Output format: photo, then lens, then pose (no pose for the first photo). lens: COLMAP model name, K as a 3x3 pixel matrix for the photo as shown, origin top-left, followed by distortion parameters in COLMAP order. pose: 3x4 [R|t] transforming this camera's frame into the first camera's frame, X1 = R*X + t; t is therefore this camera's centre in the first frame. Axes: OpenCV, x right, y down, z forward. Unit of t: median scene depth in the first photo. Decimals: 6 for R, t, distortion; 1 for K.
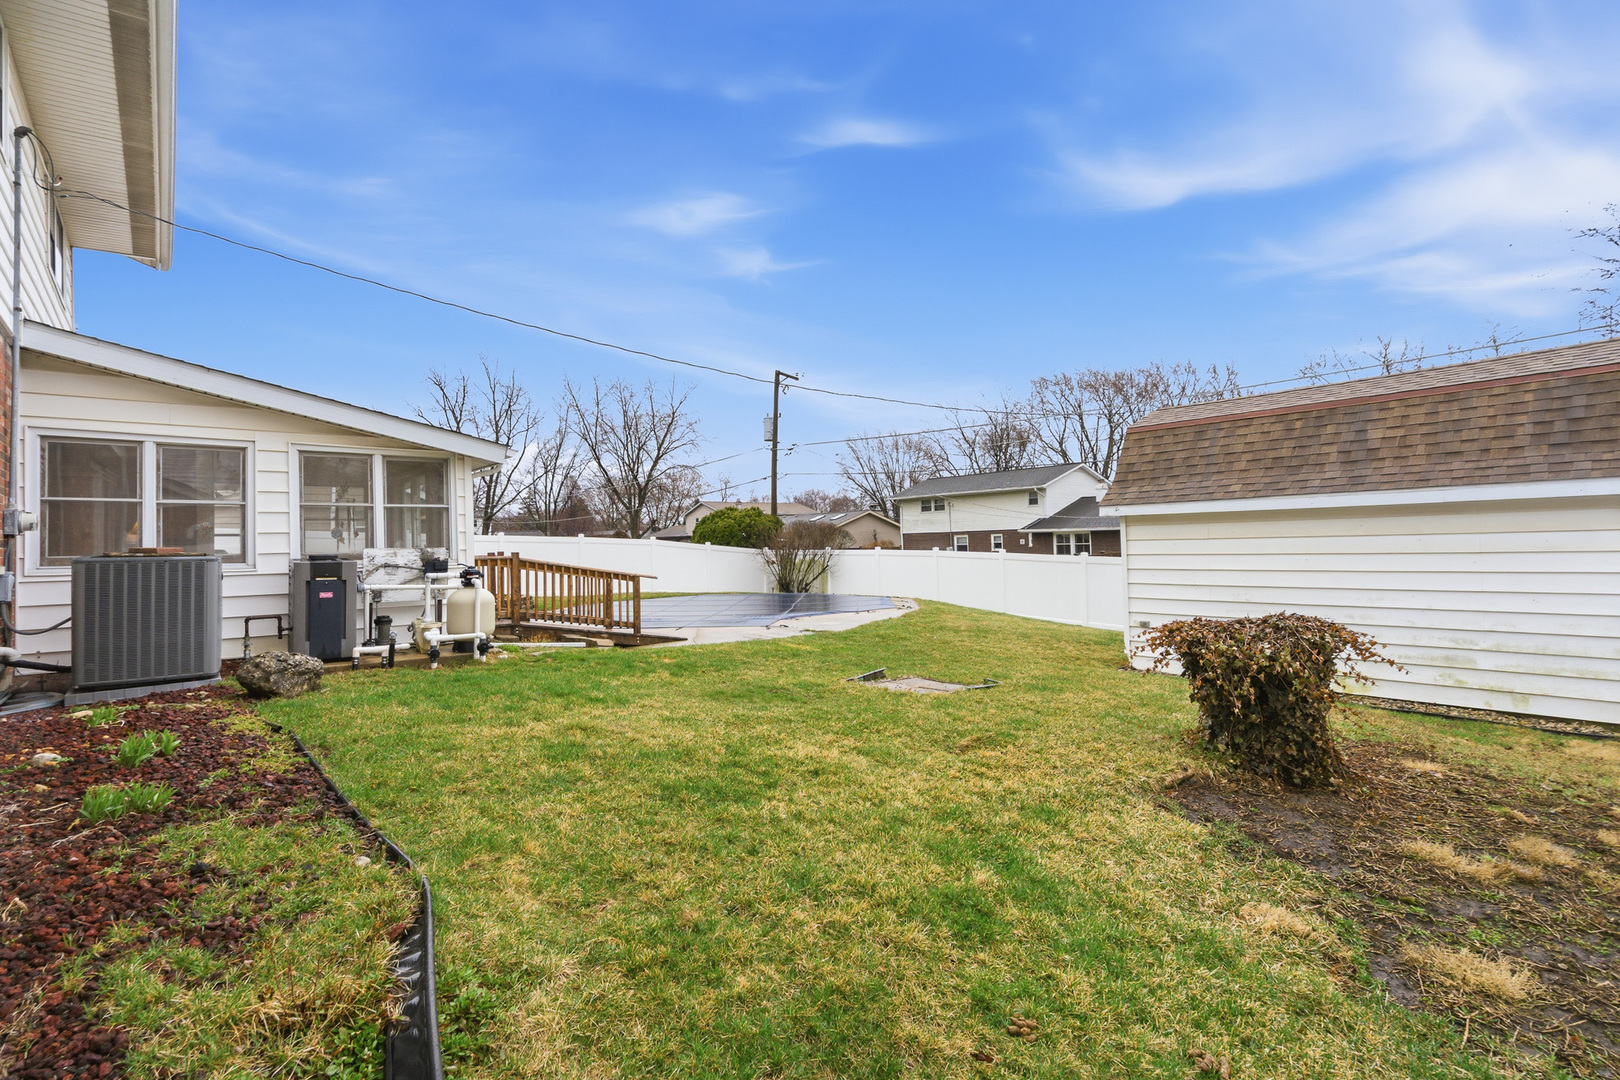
lens RADIAL K [[753.6, 0, 806.2], [0, 753.6, 535.0], [0, 0, 1]] dist [-0.001850, 0.002738]
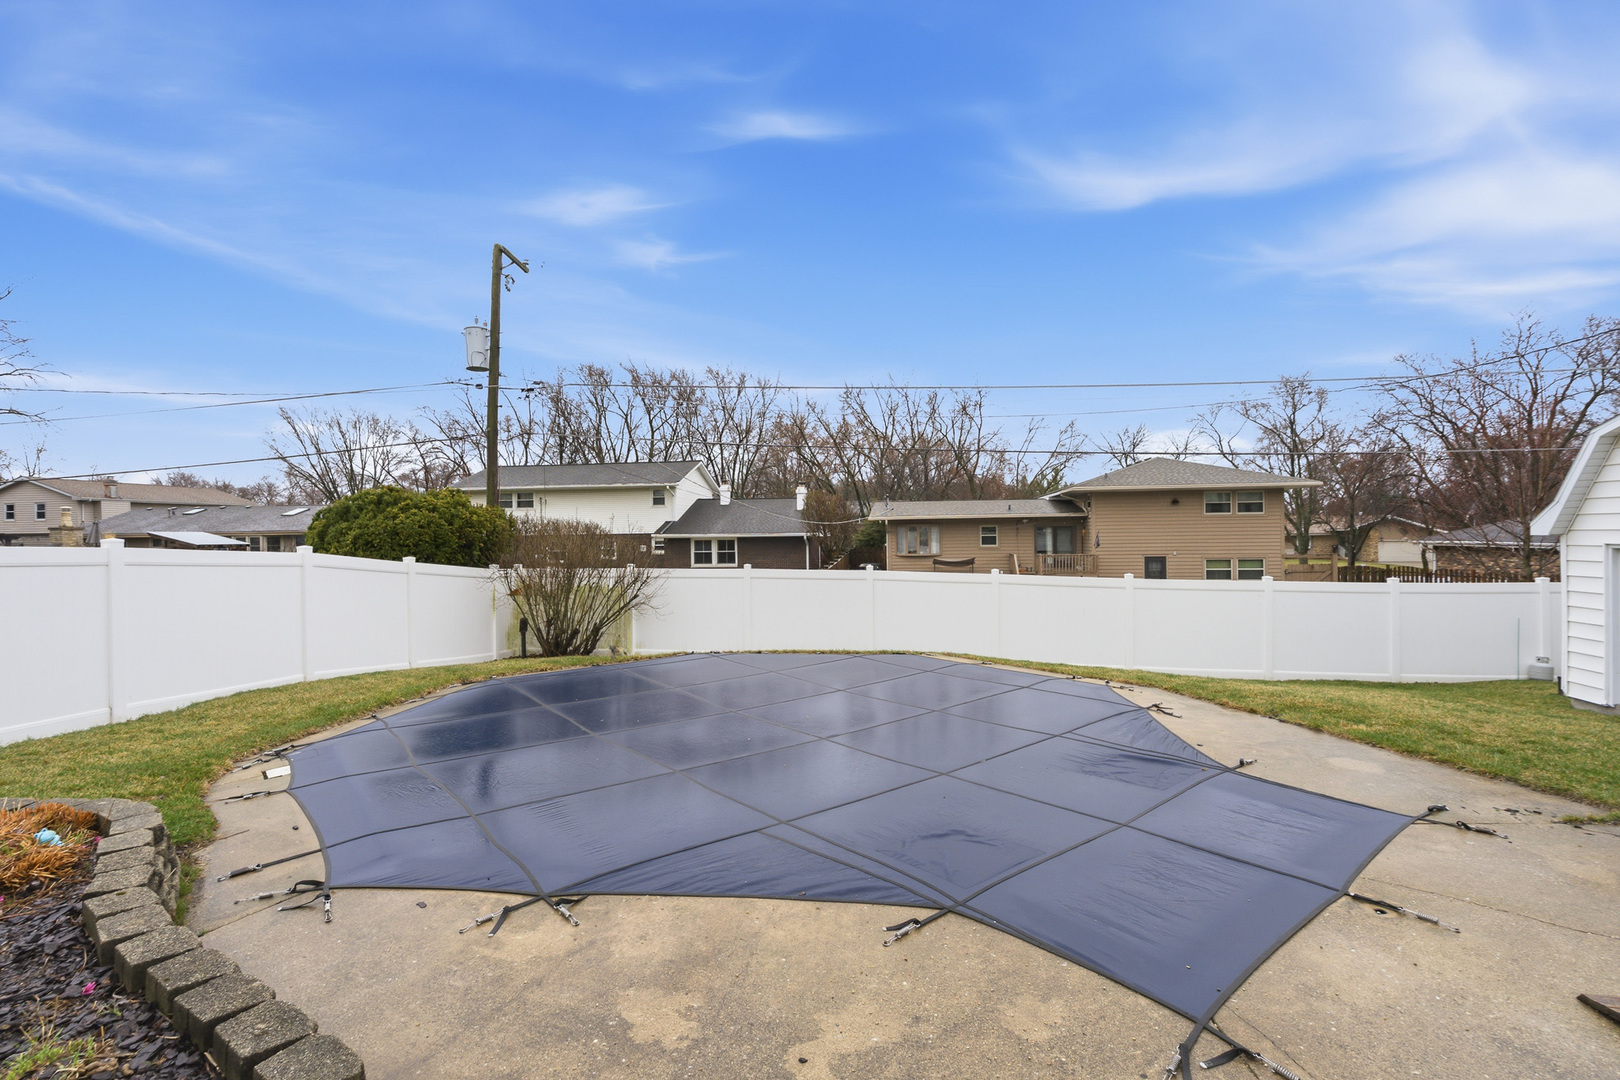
lens RADIAL K [[753.6, 0, 826.9], [0, 753.6, 543.1], [0, 0, 1]] dist [-0.001850, 0.002738]
pose [[0.731158, 0.008879, 0.682151, -0.150766], [-0.014477, 0.999892, 0.002503, -0.002337], [-0.682055, -0.011706, 0.731207, 0.269729]]
